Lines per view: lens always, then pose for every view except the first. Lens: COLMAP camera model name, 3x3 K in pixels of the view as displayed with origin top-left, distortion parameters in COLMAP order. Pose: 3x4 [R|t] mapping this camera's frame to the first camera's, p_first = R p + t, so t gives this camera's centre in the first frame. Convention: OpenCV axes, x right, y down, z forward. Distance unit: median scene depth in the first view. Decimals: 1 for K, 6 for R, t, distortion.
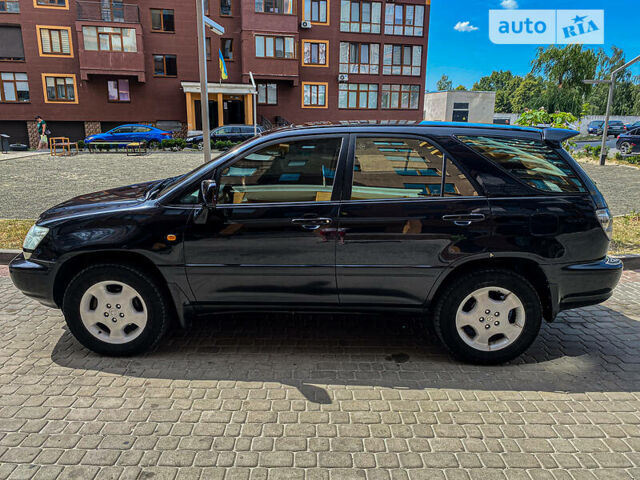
lens RADIAL K [[493.6, 0, 318.0], [0, 493.6, 236.4], [0, 0, 1]] dist [0.011372, -0.001781]
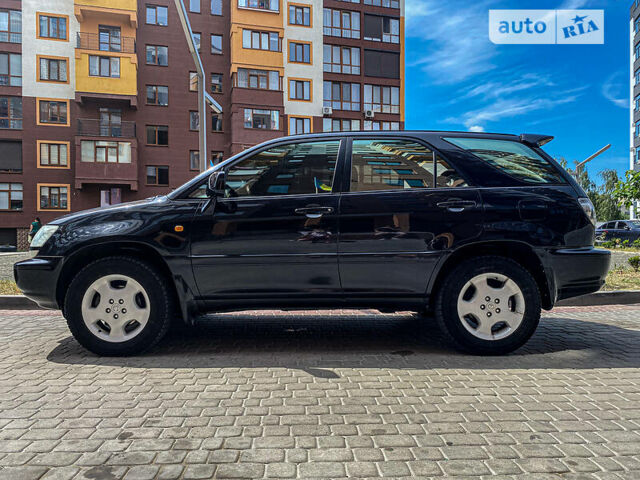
lens RADIAL K [[493.6, 0, 318.1], [0, 493.6, 235.2], [0, 0, 1]] dist [0.011372, -0.001781]
pose [[0.999378, -0.015257, 0.031781, -0.036180], [0.022115, 0.973371, -0.228167, 0.244182], [-0.027453, 0.228728, 0.973103, -0.011873]]
